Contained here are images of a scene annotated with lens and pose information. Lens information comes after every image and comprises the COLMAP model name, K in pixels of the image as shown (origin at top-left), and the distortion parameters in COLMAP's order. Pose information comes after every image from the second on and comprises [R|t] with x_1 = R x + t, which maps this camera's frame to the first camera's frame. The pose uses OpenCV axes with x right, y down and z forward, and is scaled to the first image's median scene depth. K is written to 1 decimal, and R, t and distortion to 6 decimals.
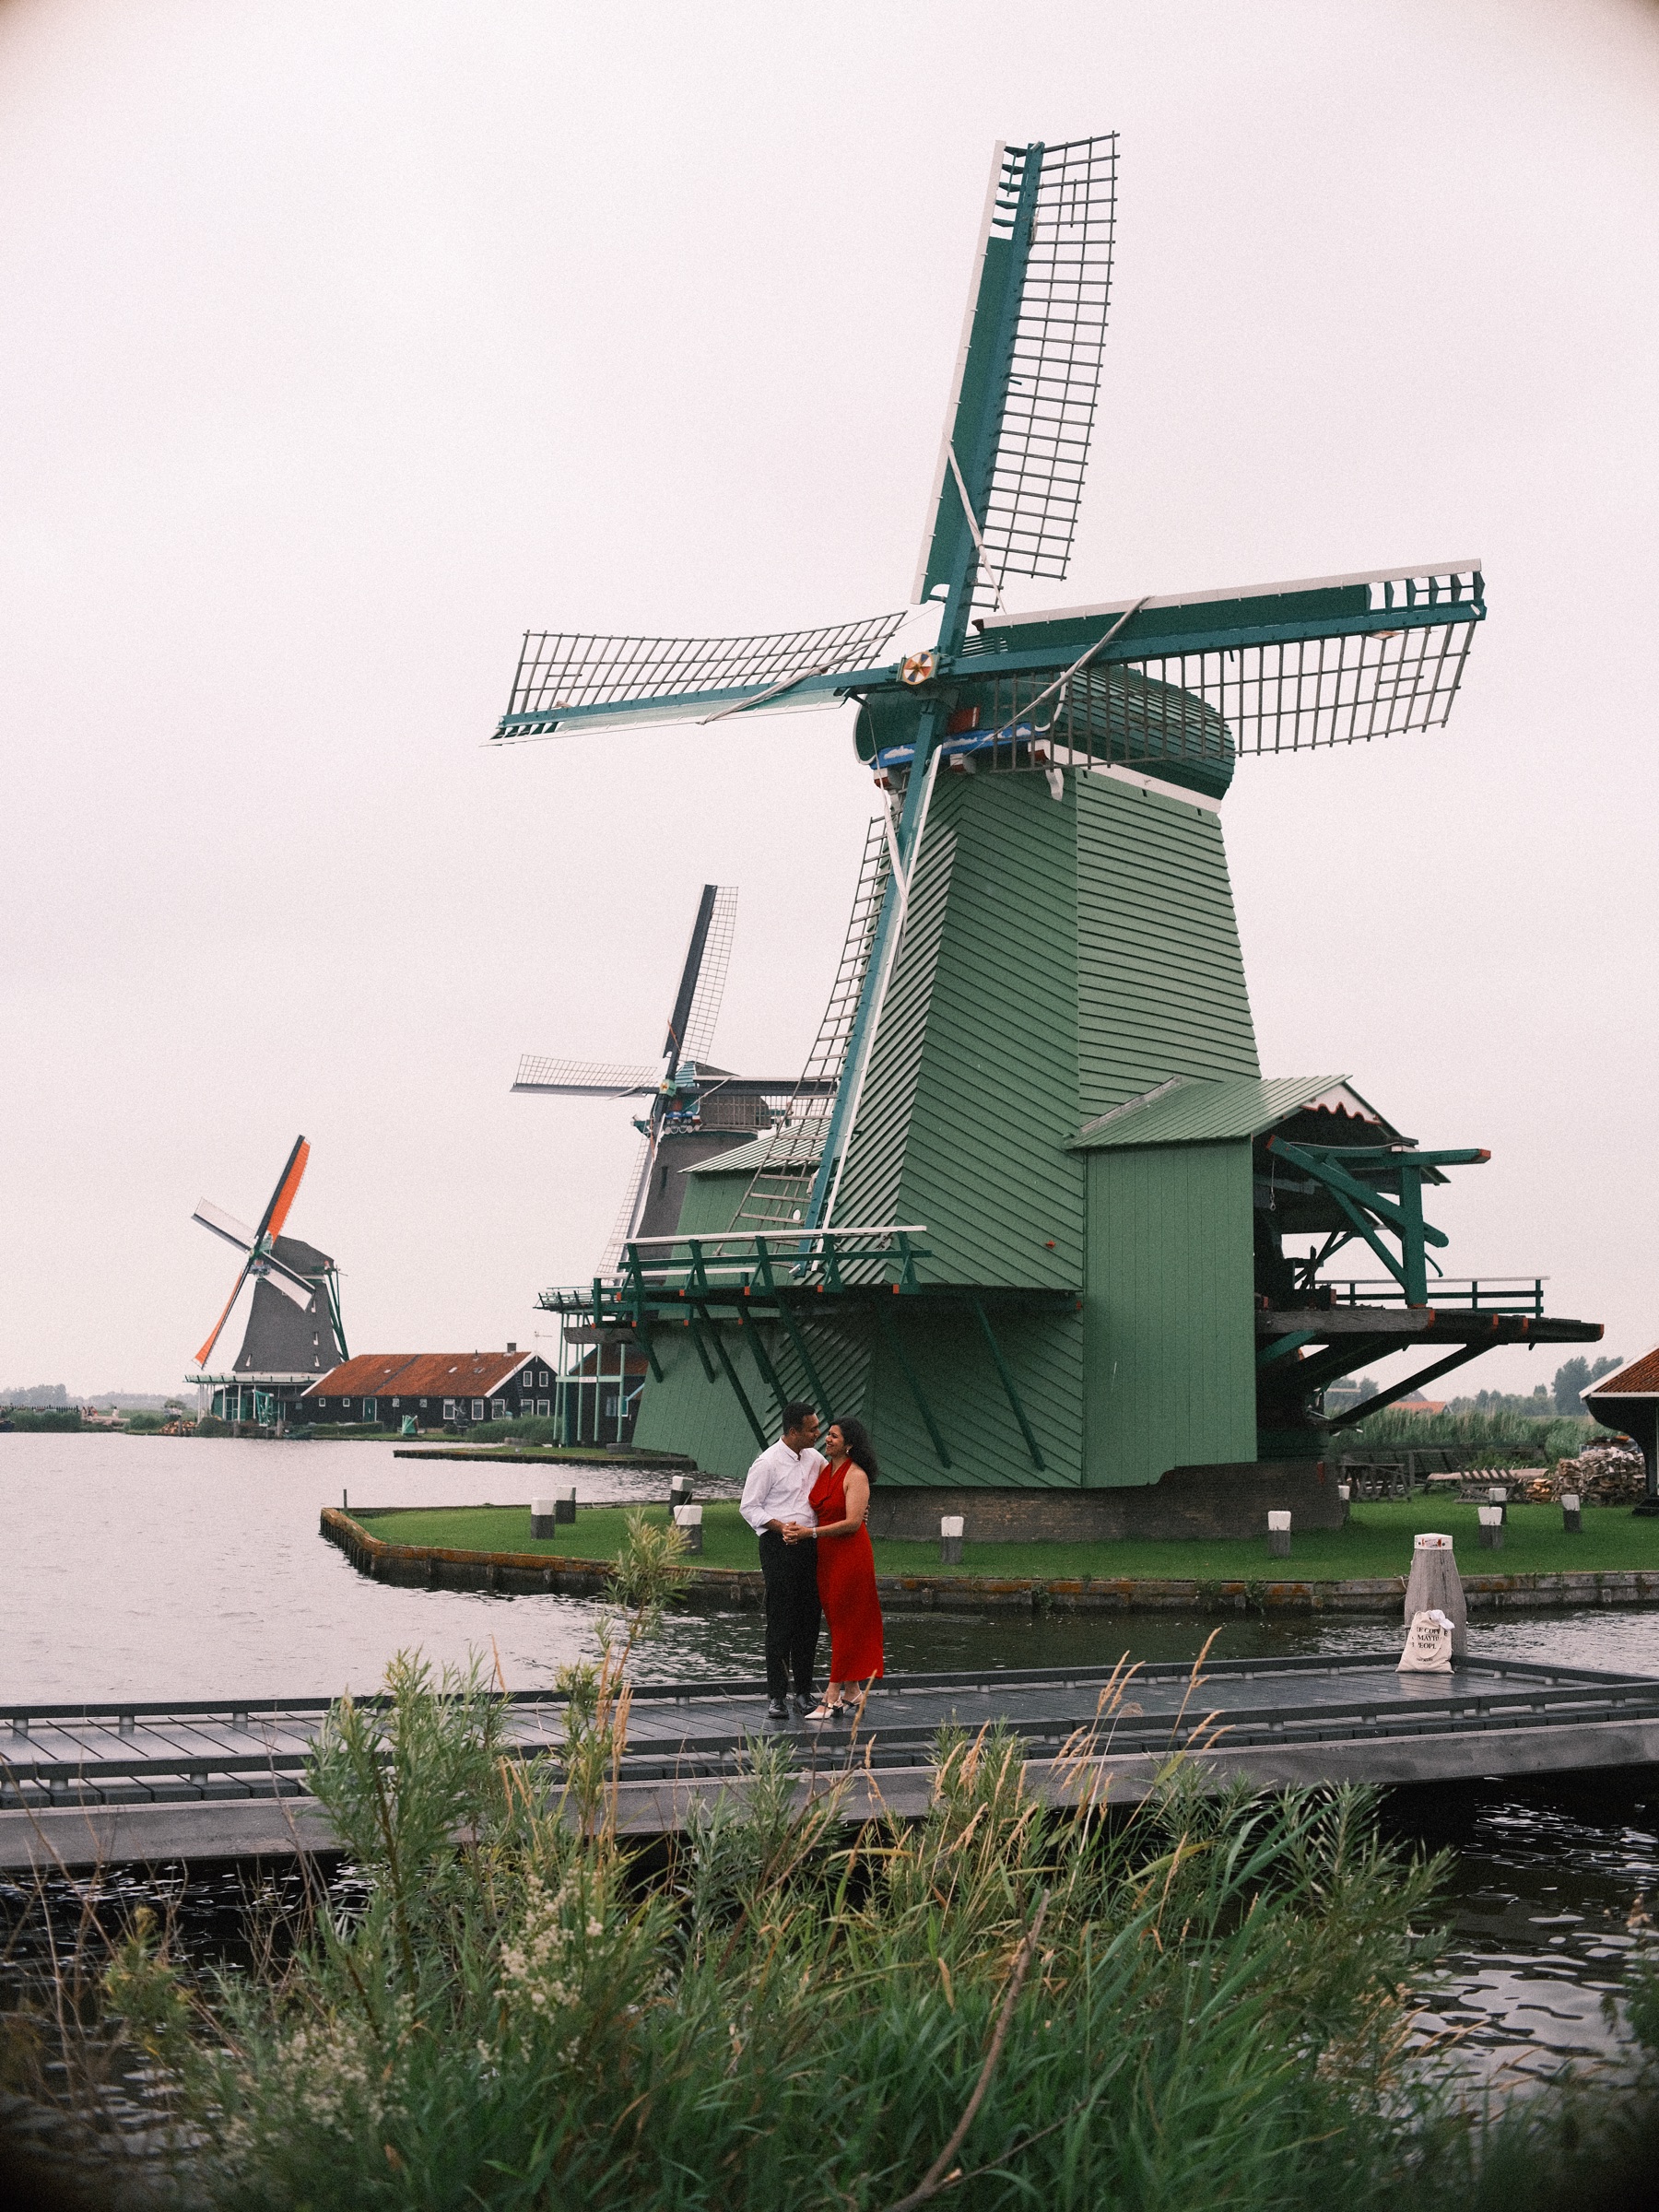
lens RADIAL K [[2715.7, 0, 829.5], [0, 2715.7, 1106.0], [0, 0, 1]] dist [-0.155411, 0.194853]
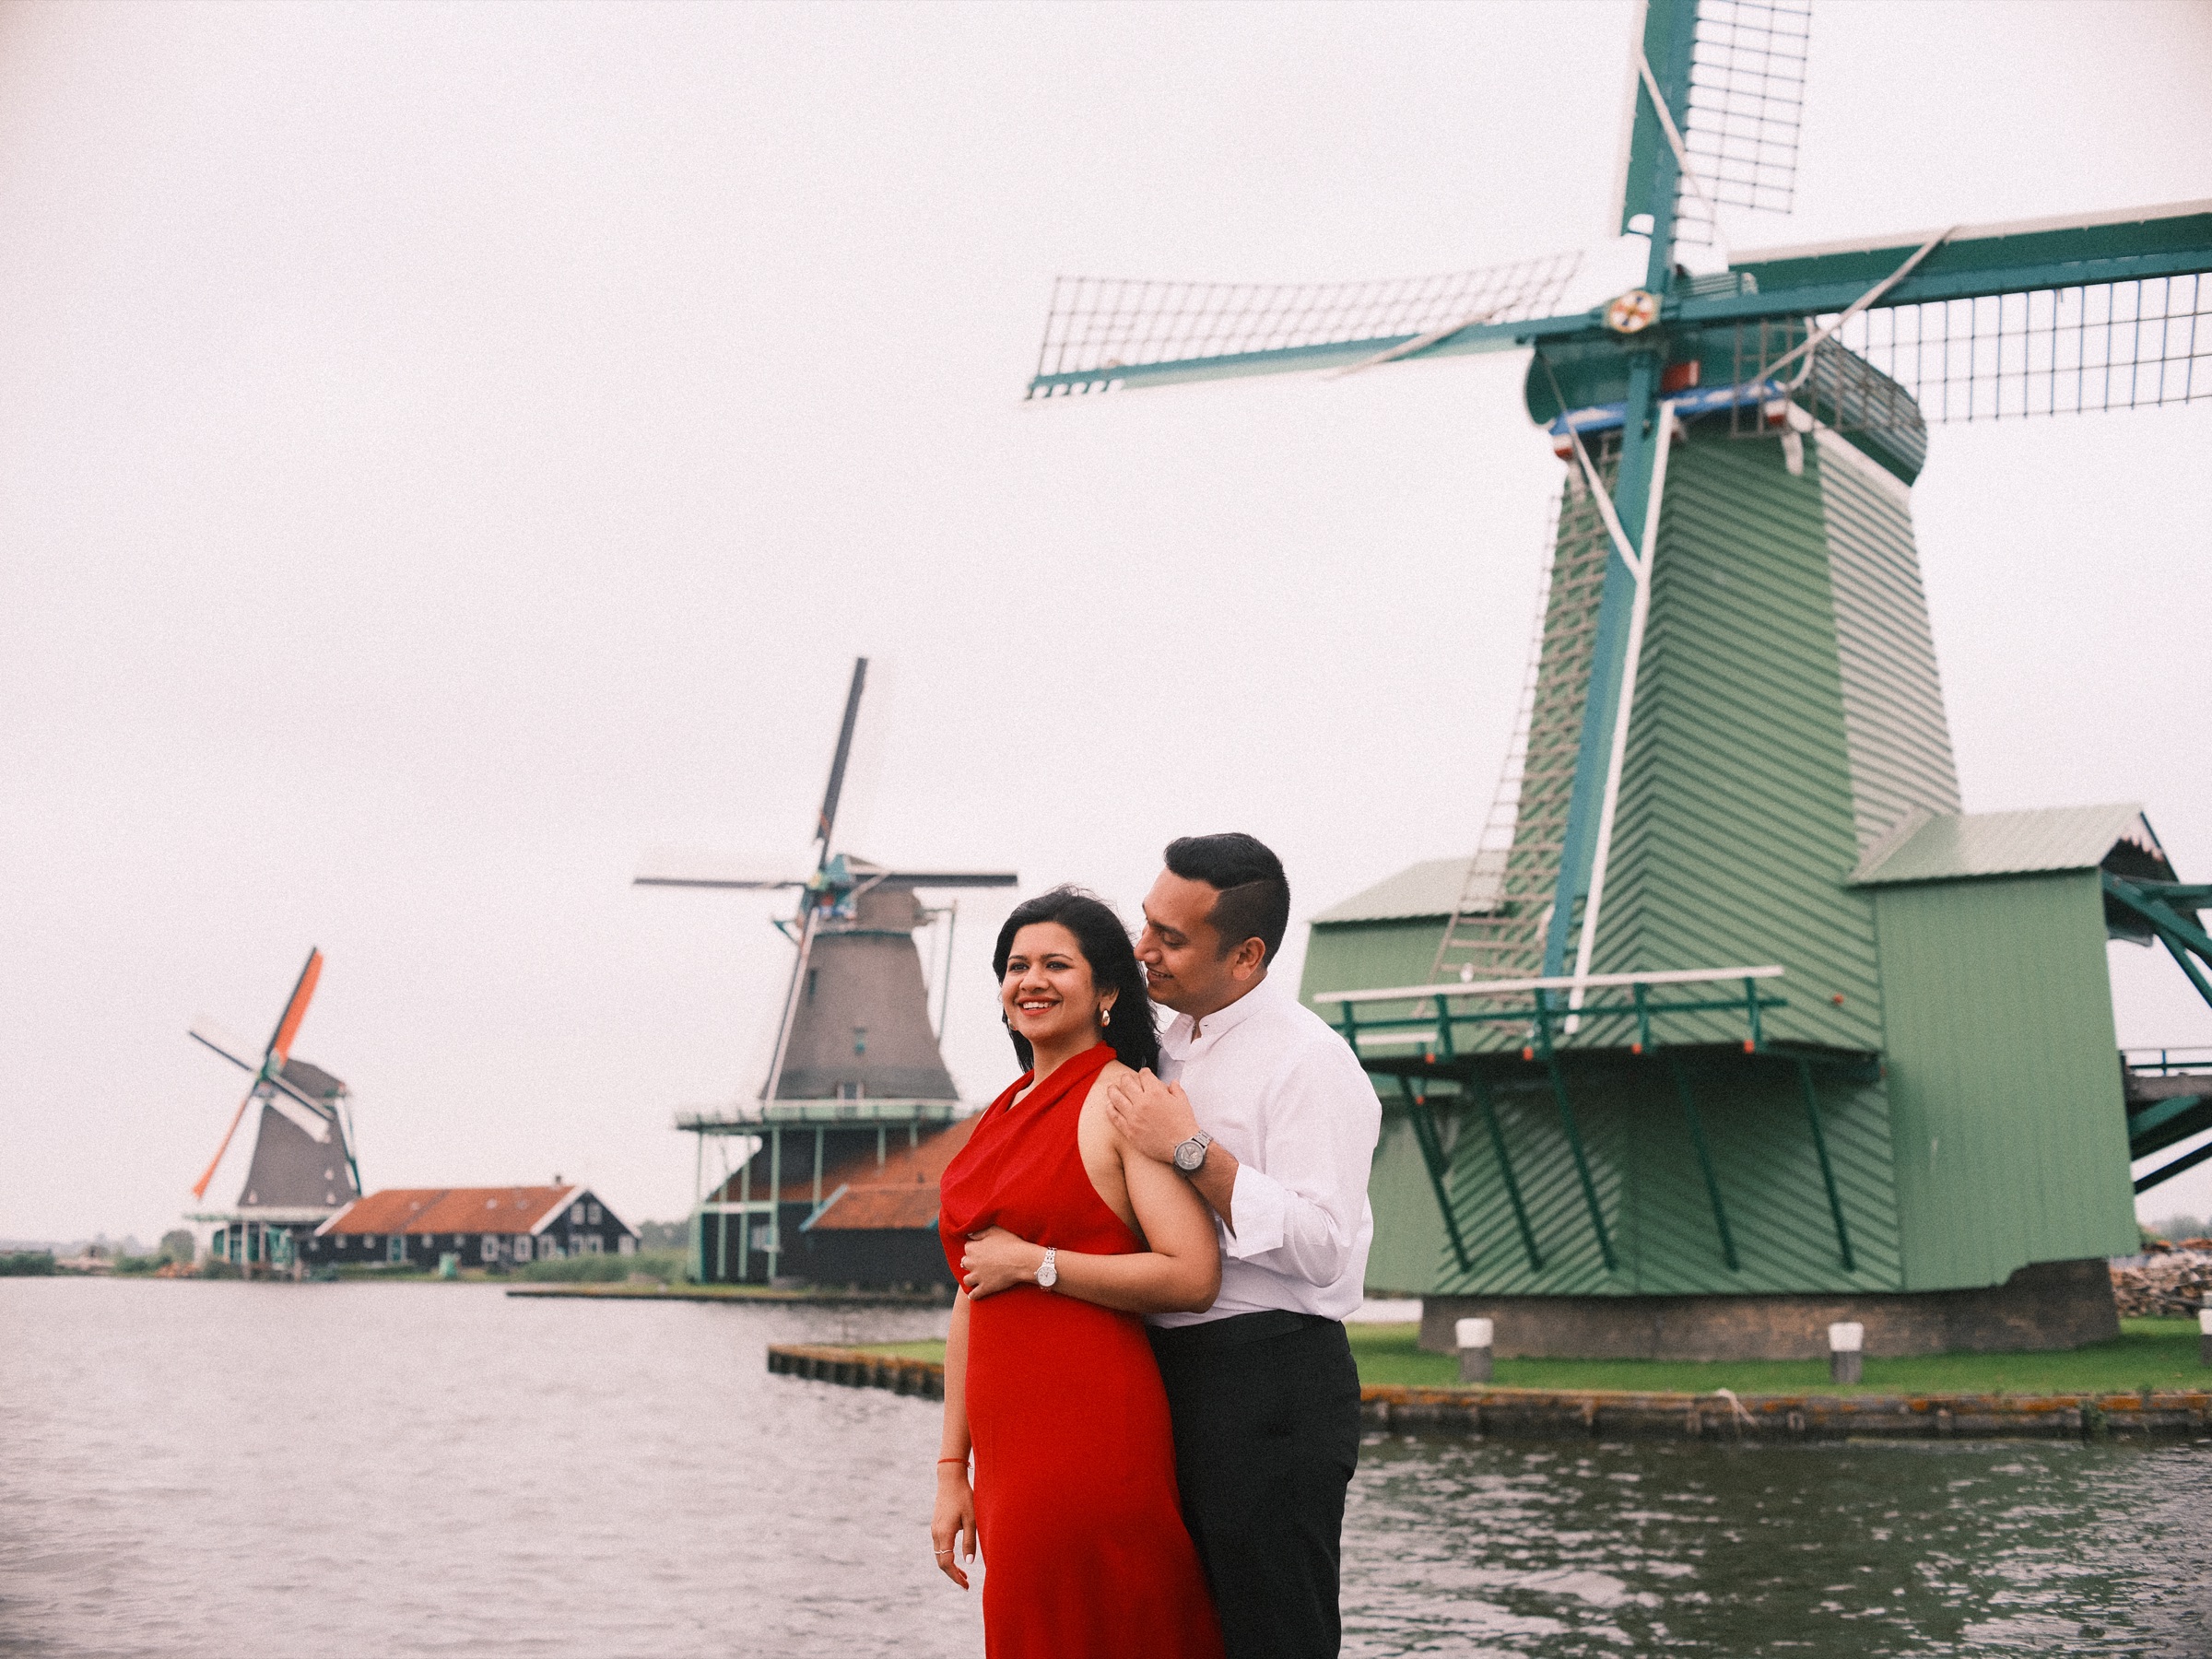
lens RADIAL K [[2885.7, 0, 1111.9], [0, 2885.7, 872.6], [0, 0, 1]] dist [-0.177462, 0.260859]
pose [[0.993747, 0.004462, 0.111570, -0.205206], [-0.002295, 0.999806, -0.019546, 0.025972], [-0.111636, 0.019168, 0.993564, 0.136393]]
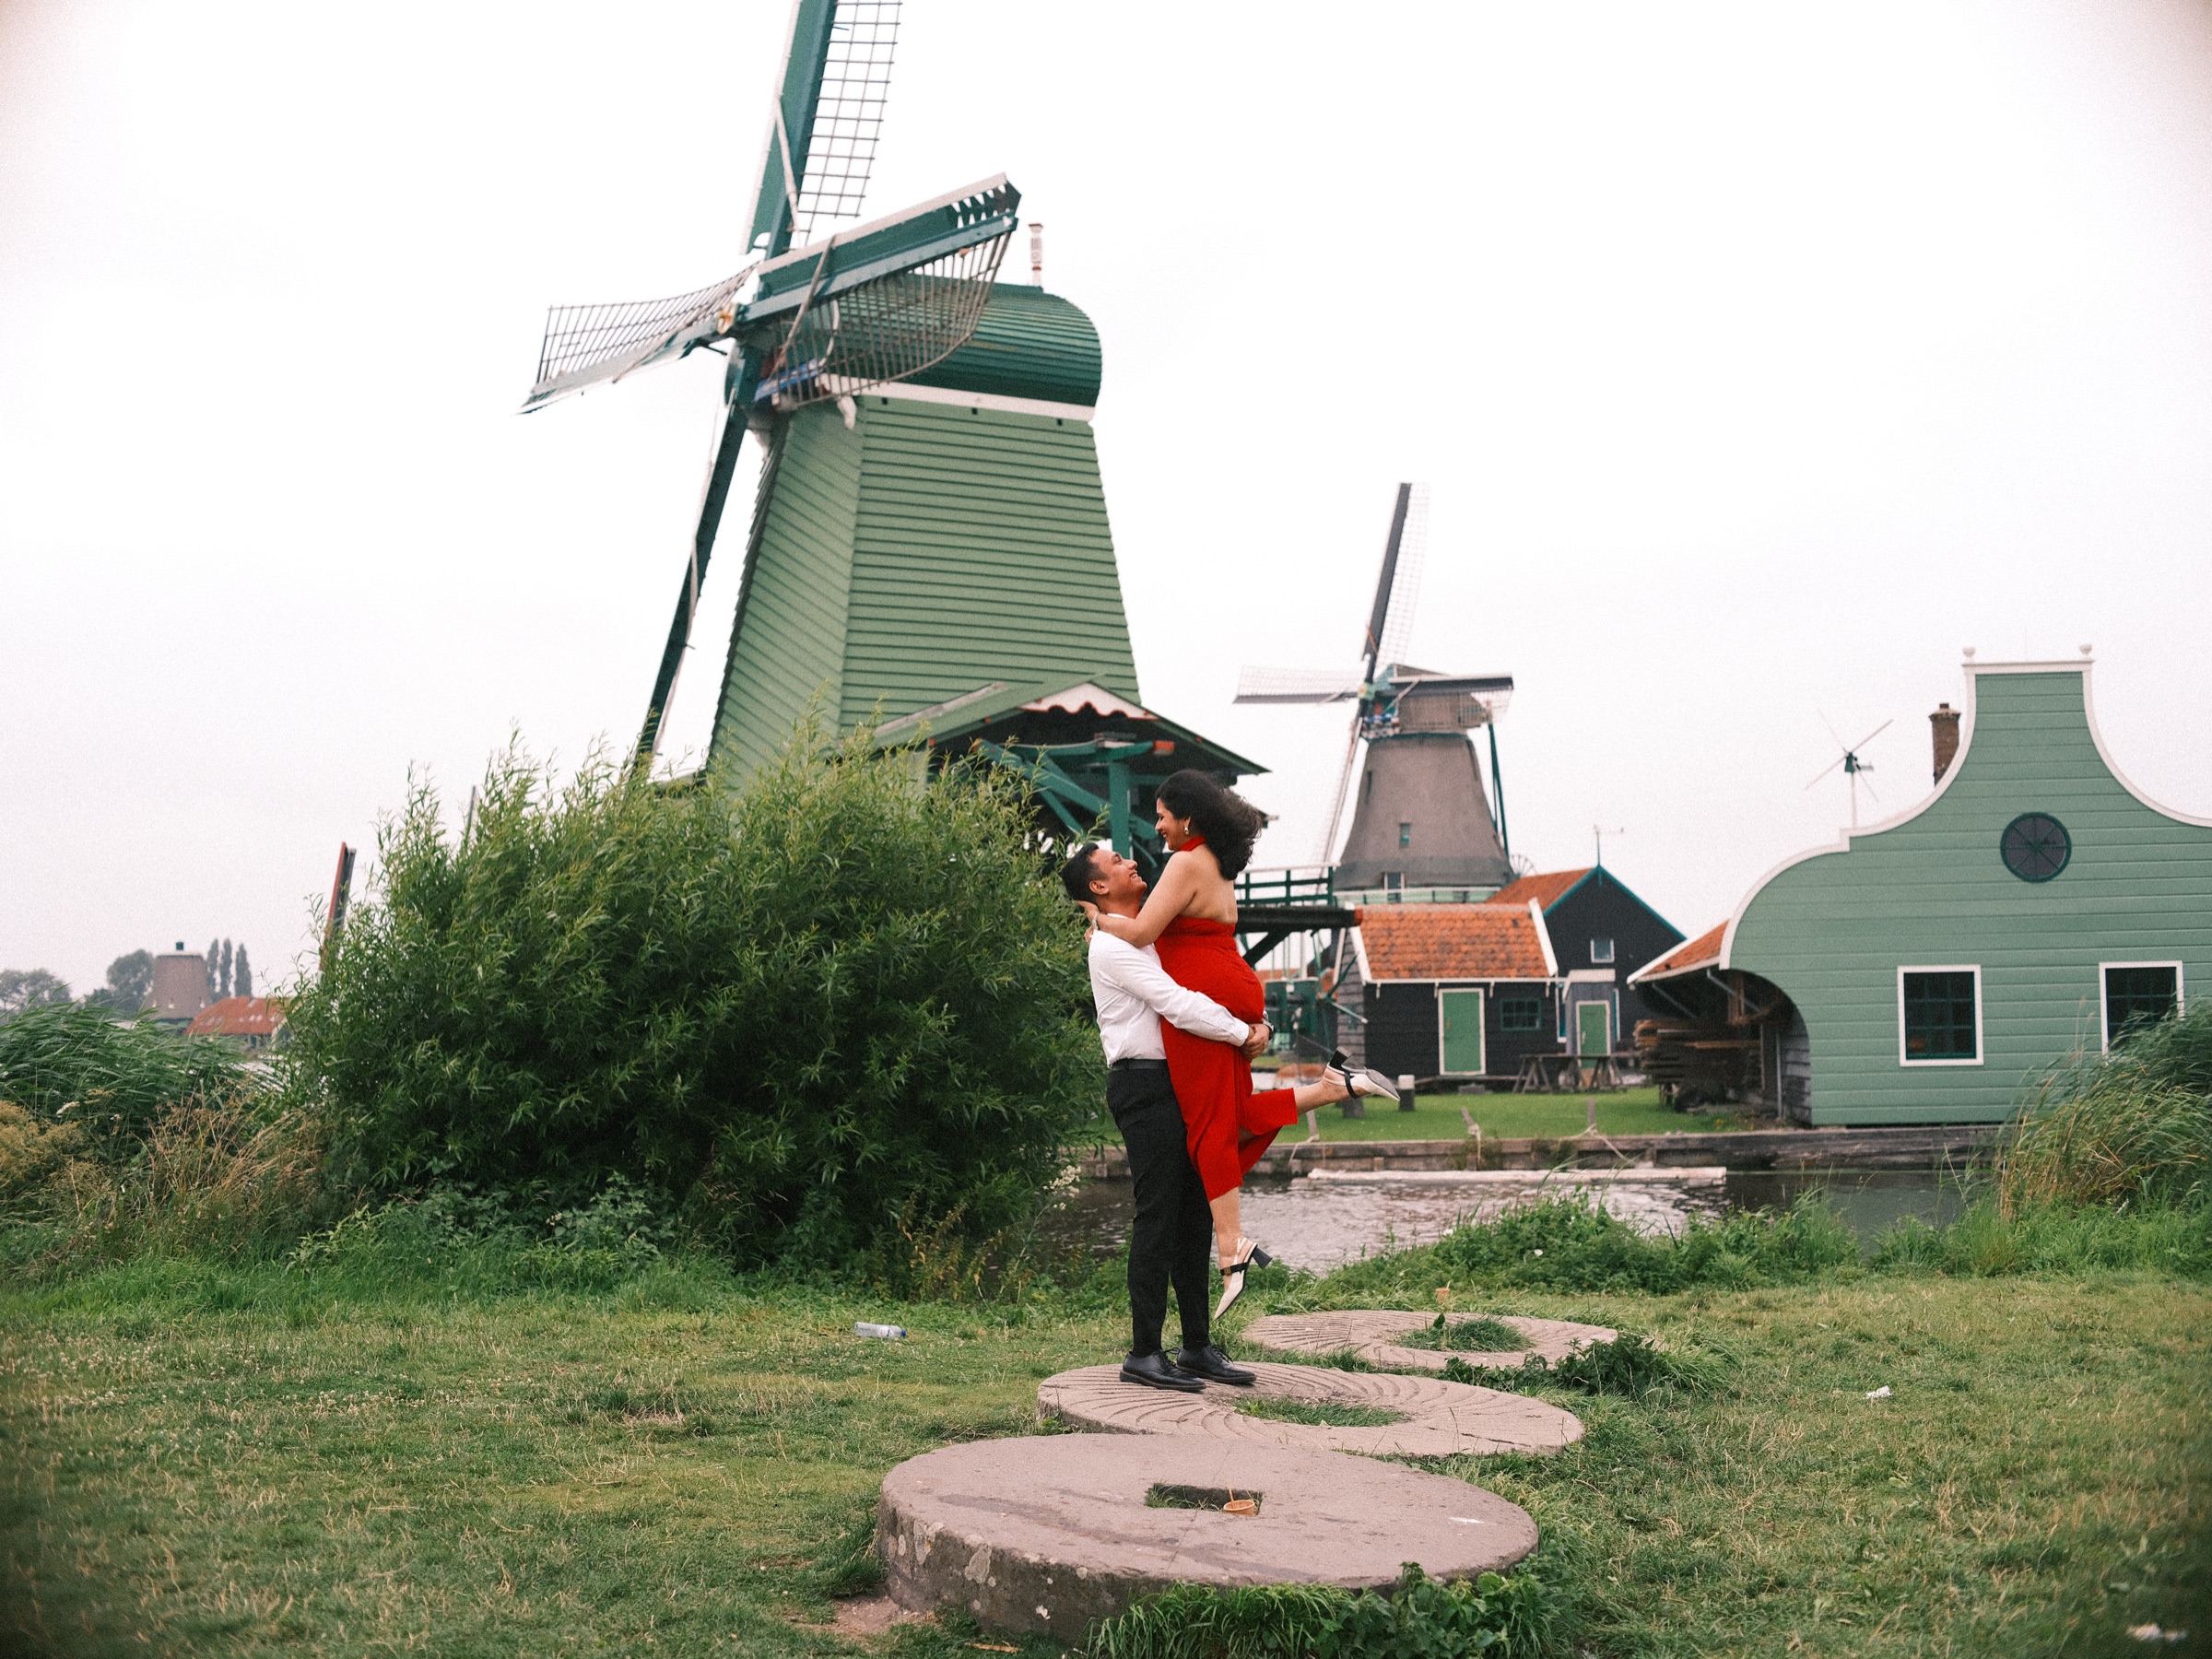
lens RADIAL K [[2827.5, 0, 1106.0], [0, 2827.5, 829.5], [0, 0, 1]] dist [-0.122014, -0.056613]
pose [[0.953207, -0.043625, -0.299153, 0.457718], [0.056225, 0.997851, 0.033639, 0.010144], [0.297043, -0.048884, 0.953612, -0.021718]]
